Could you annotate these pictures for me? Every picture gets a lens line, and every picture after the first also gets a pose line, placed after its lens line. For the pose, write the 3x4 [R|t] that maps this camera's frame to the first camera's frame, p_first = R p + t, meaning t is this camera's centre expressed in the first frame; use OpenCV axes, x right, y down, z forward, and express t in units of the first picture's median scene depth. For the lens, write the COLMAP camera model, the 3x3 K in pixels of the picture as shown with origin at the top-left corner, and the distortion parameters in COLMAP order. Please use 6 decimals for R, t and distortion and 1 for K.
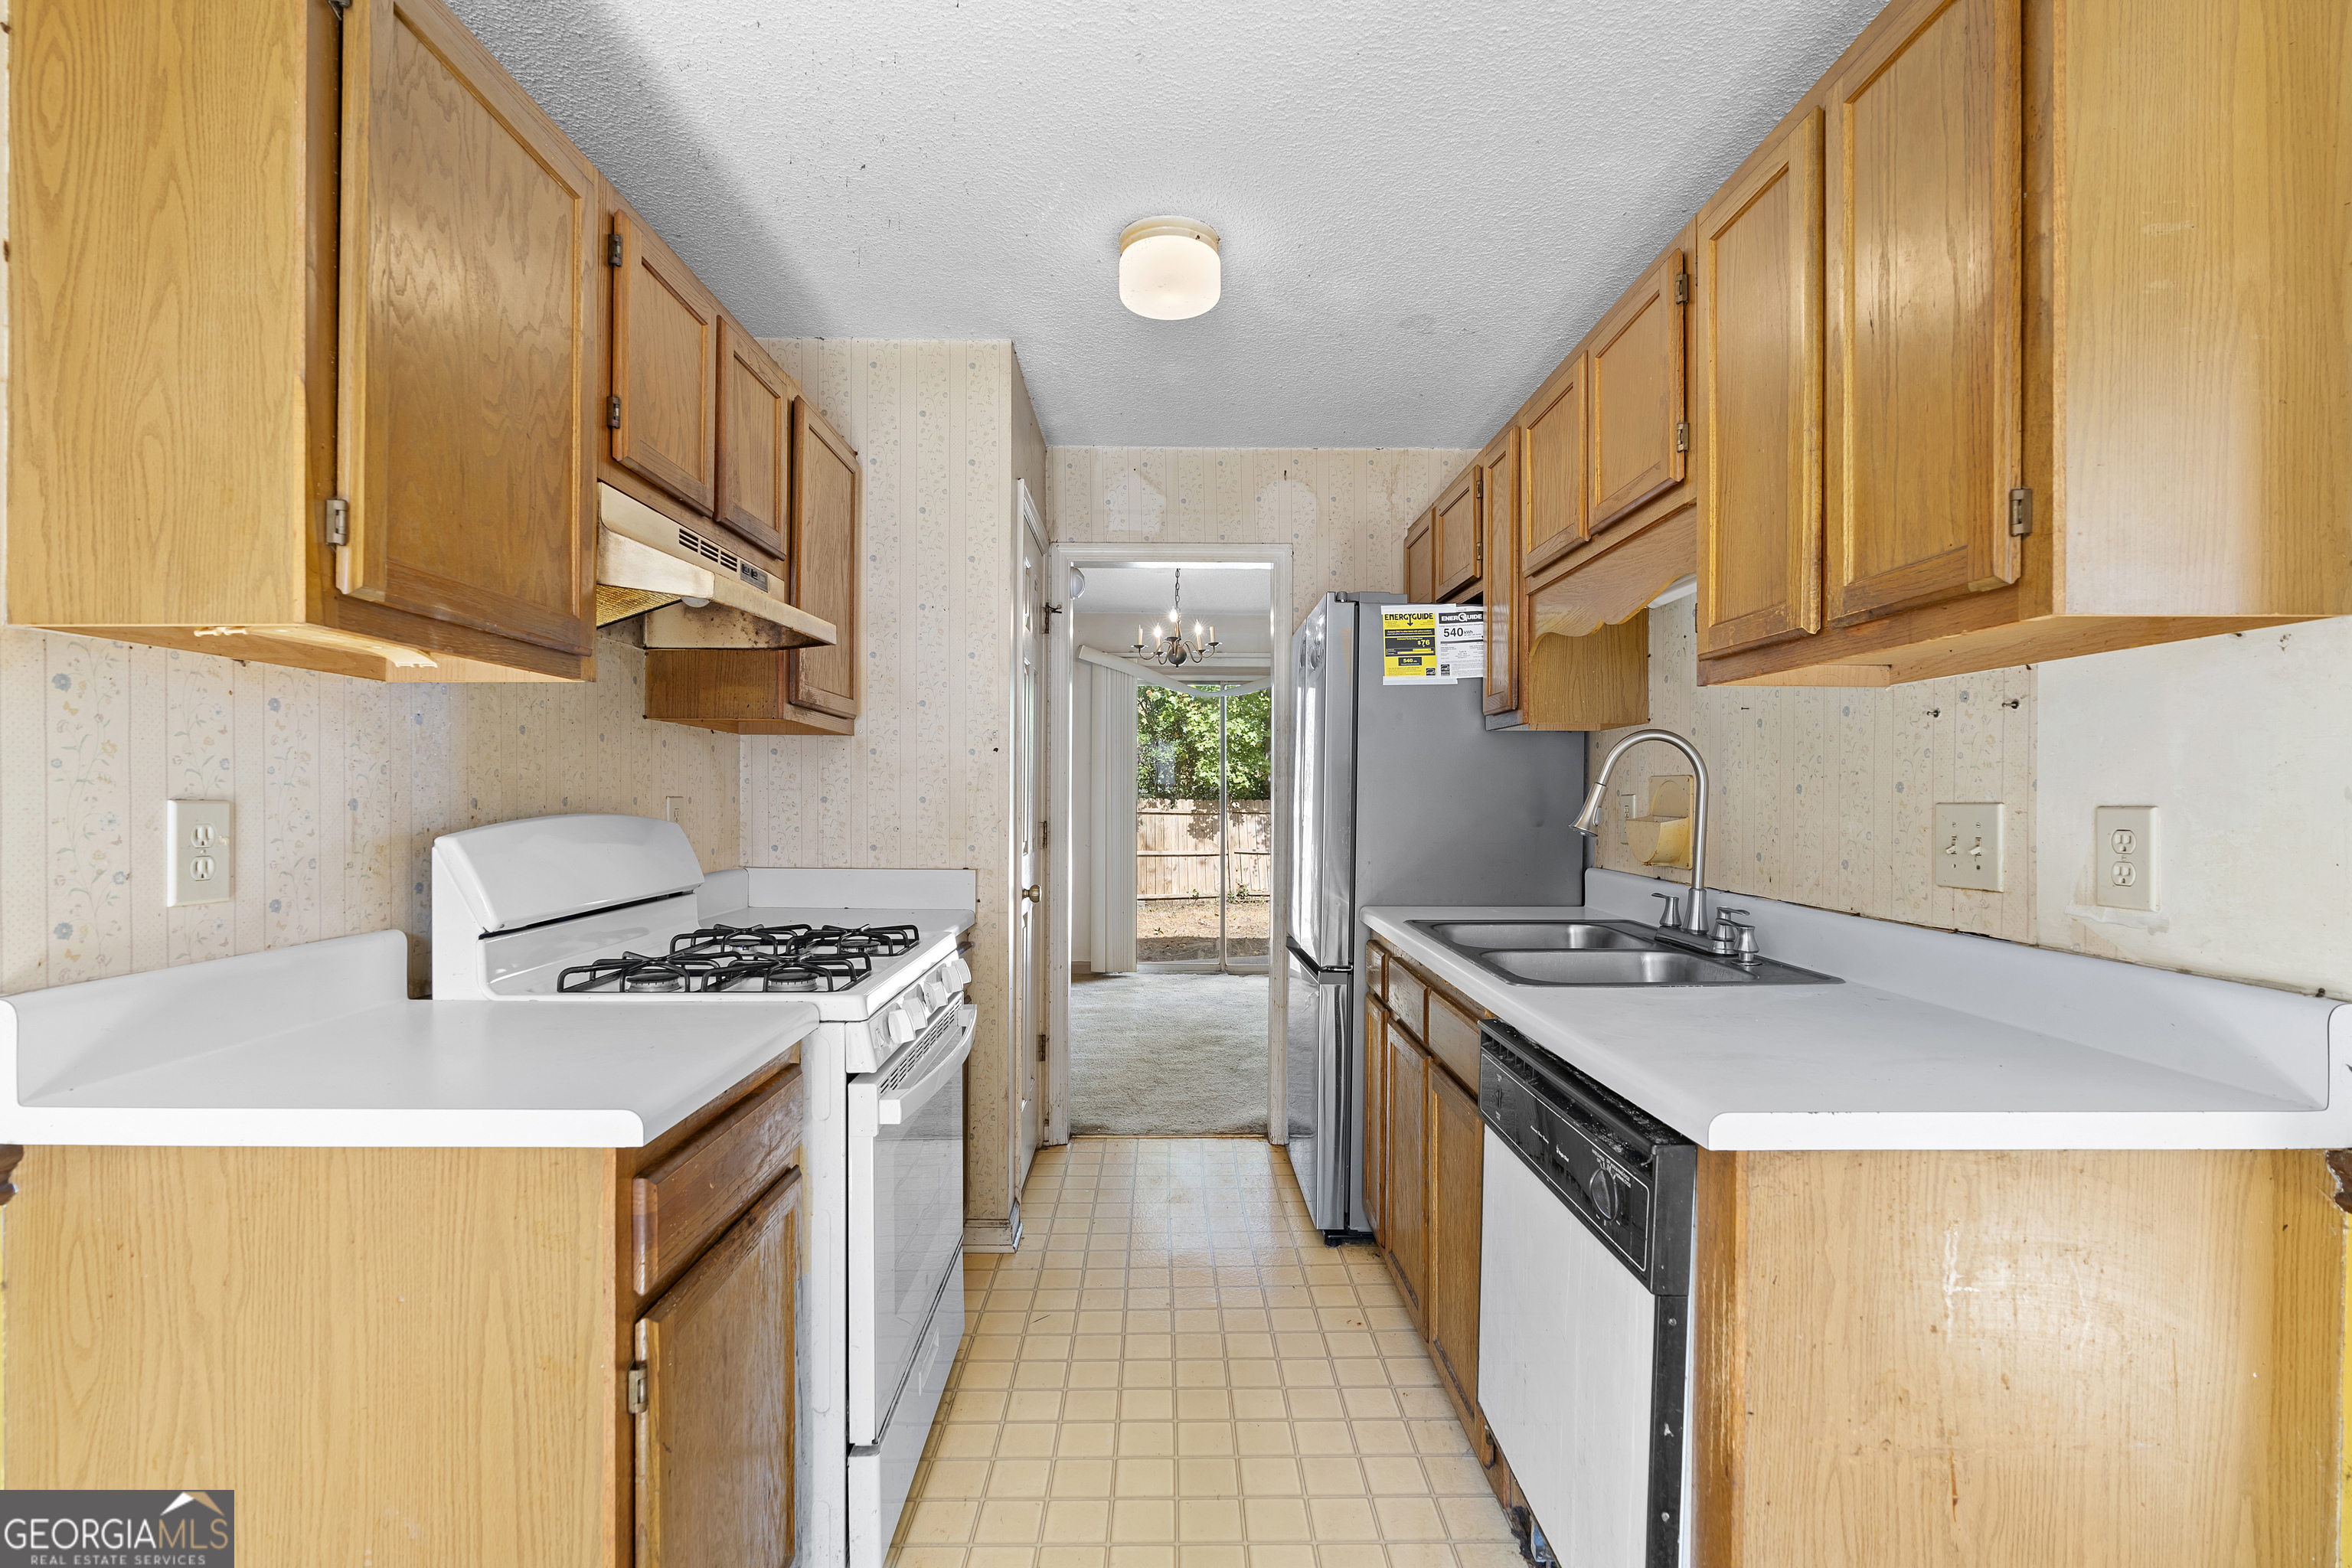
lens RADIAL K [[1065.5, 0, 1176.0], [0, 1065.5, 798.7], [0, 0, 1]] dist [-0.011784, 0.004809]
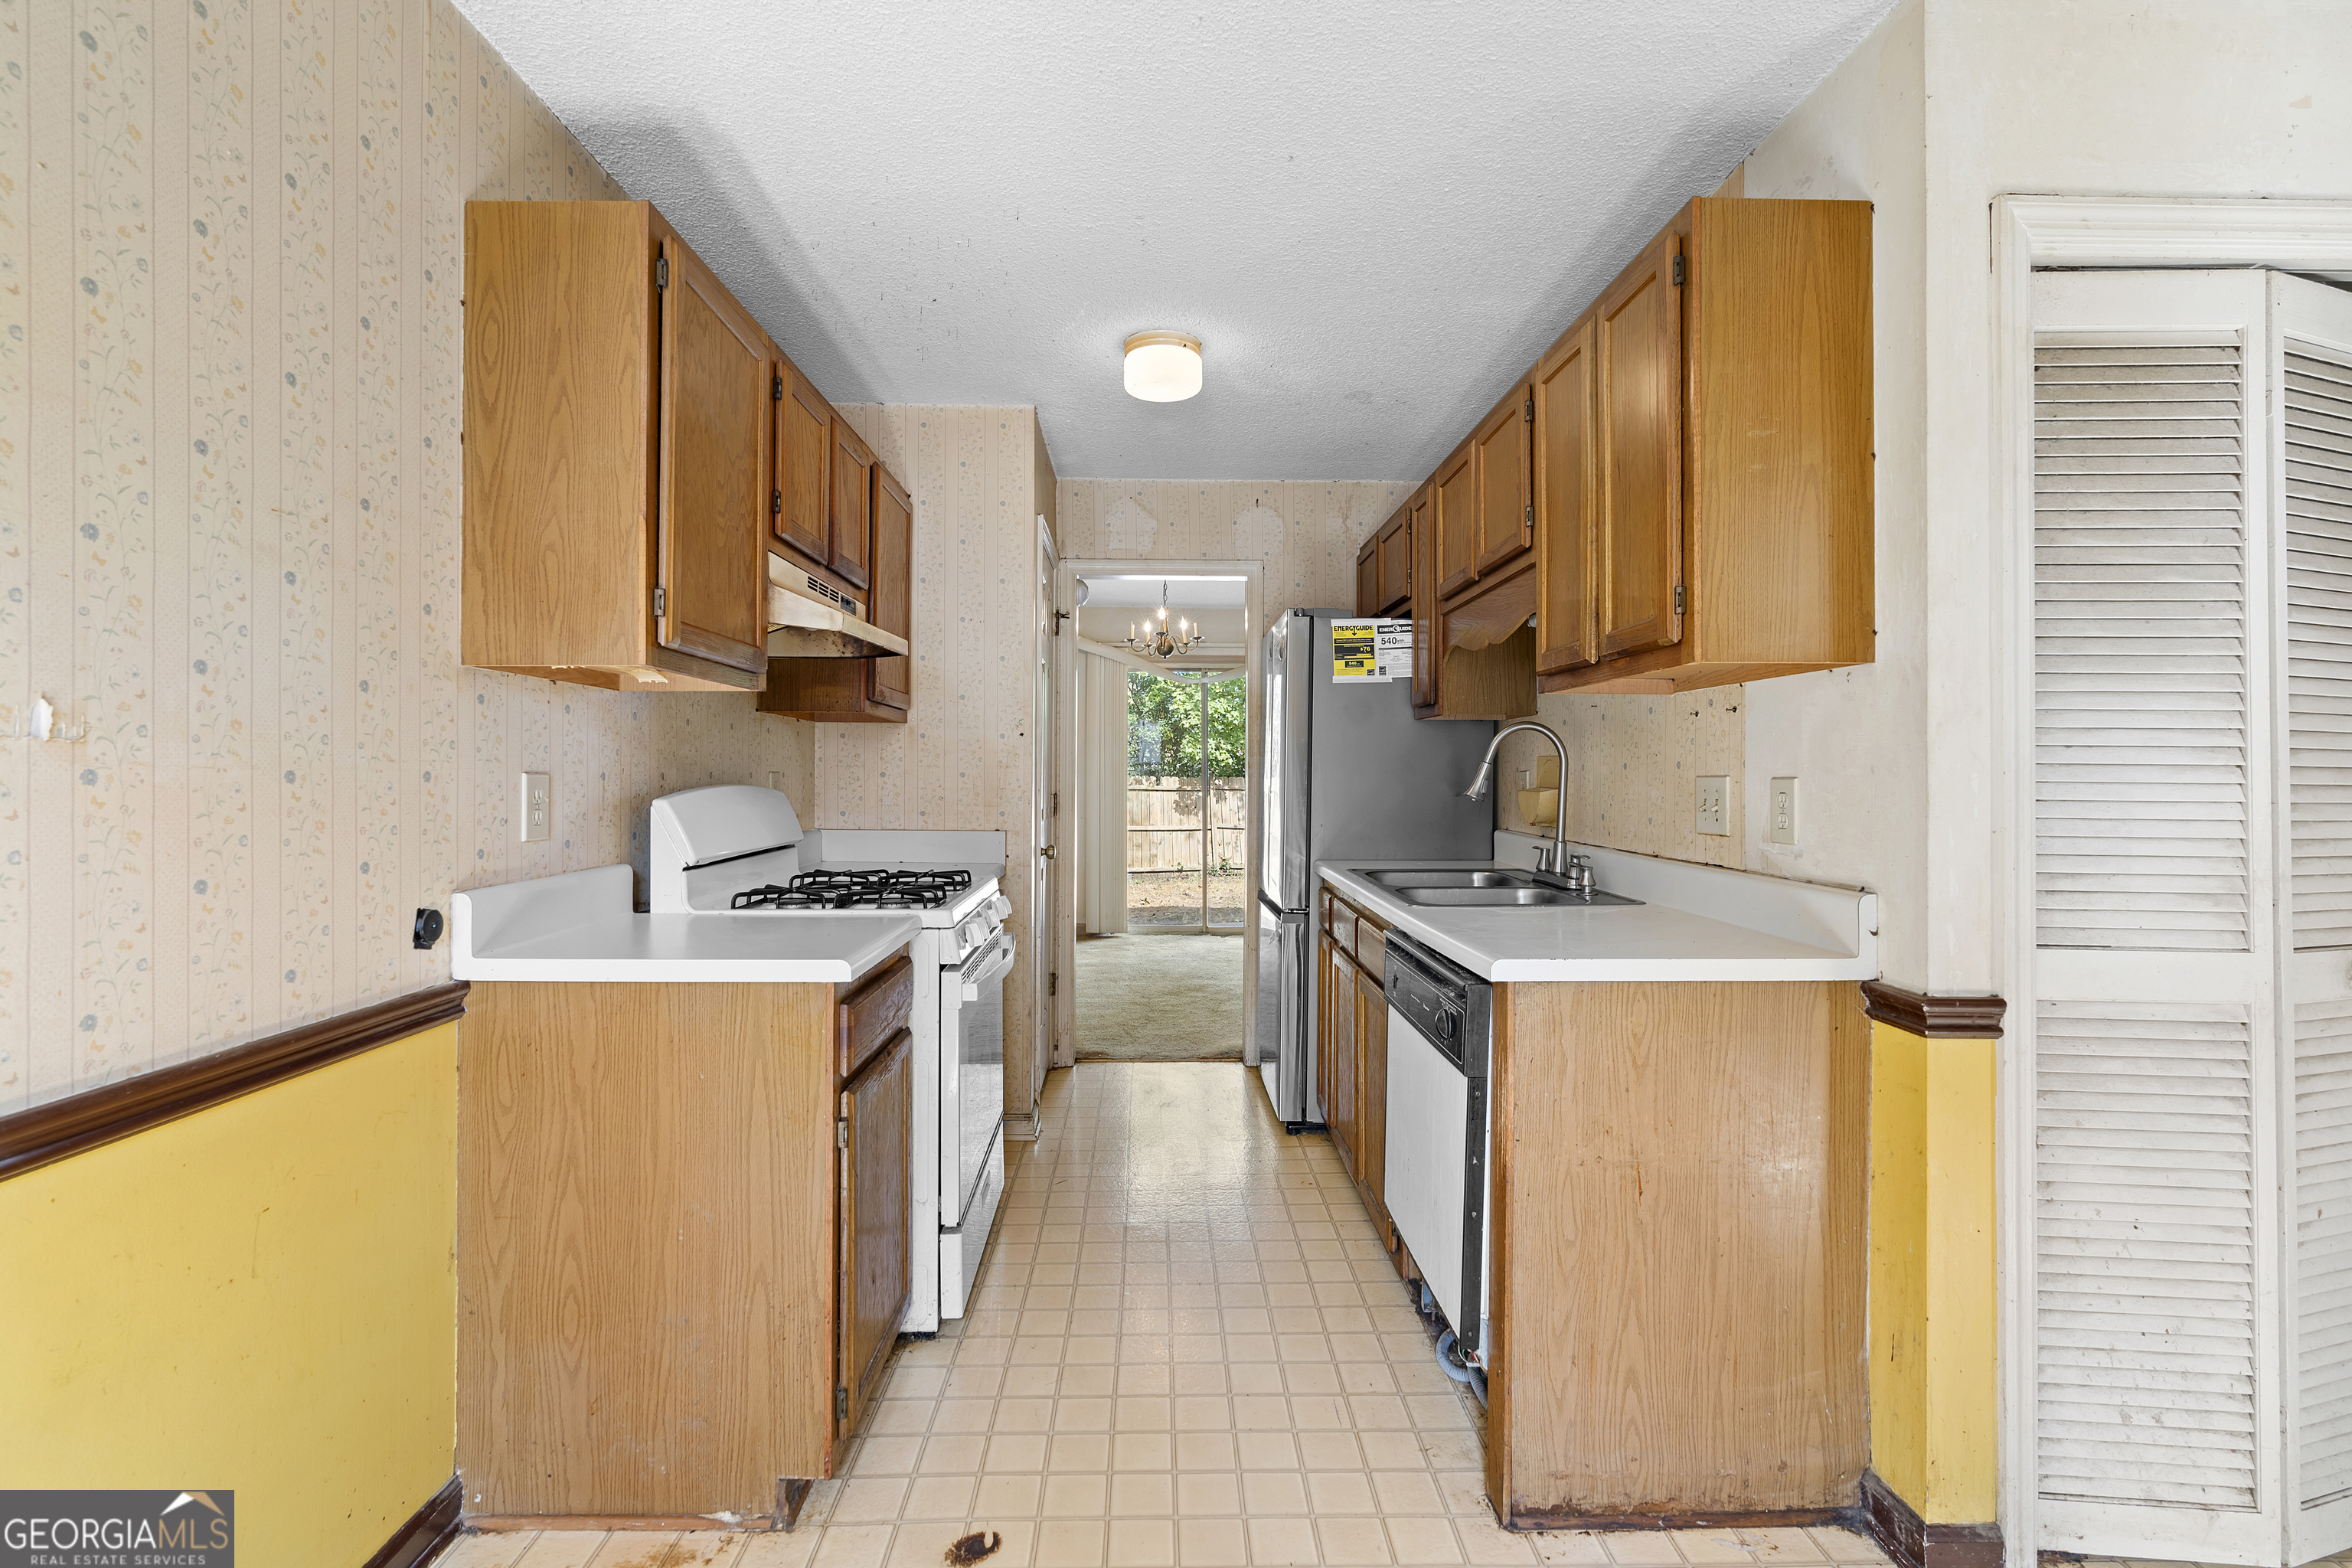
lens RADIAL K [[1065.5, 0, 1173.7], [0, 1065.5, 767.9], [0, 0, 1]] dist [-0.011784, 0.004809]
pose [[0.999922, 0.000602, 0.012501, -0.012792], [-0.000502, 0.999968, -0.007991, 0.004629], [-0.012506, 0.007984, 0.999890, -0.422811]]
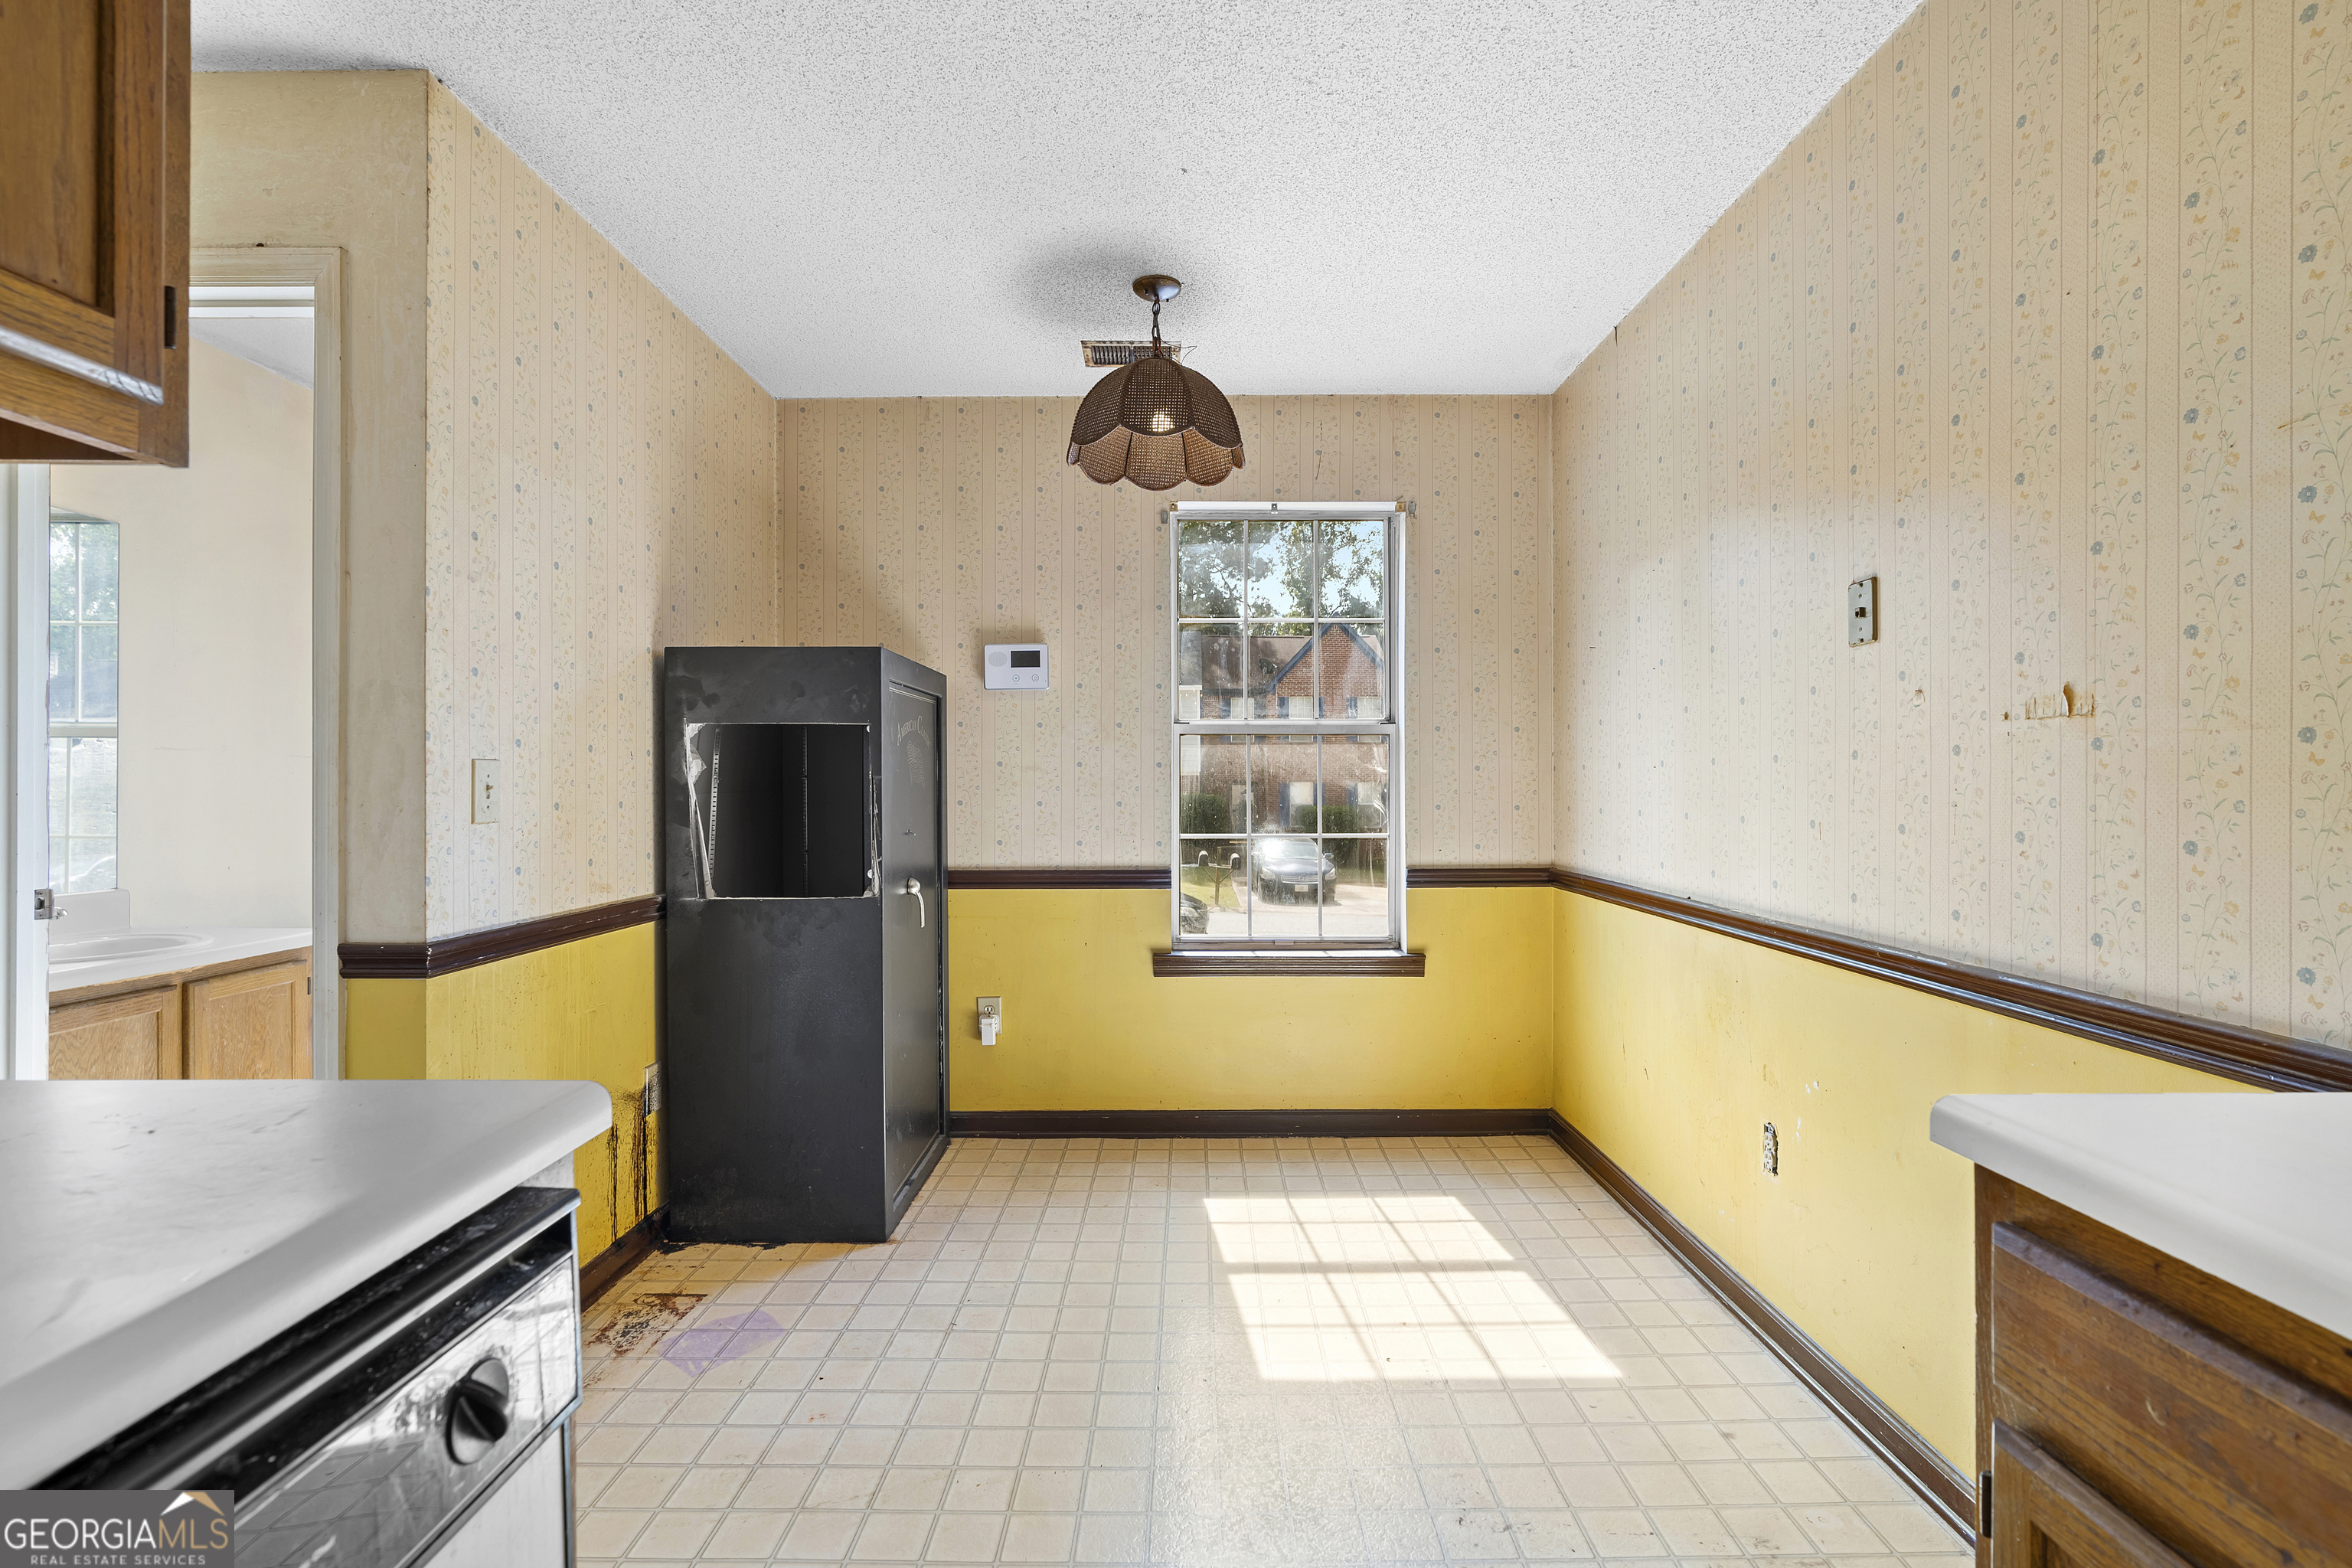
lens RADIAL K [[1065.5, 0, 1187.2], [0, 1065.5, 784.3], [0, 0, 1]] dist [-0.011784, 0.004809]
pose [[-0.999976, -0.002258, 0.006475, 0.026962], [-0.002241, 0.999994, 0.002543, 0.037799], [-0.006481, 0.002528, -0.999976, 1.133135]]
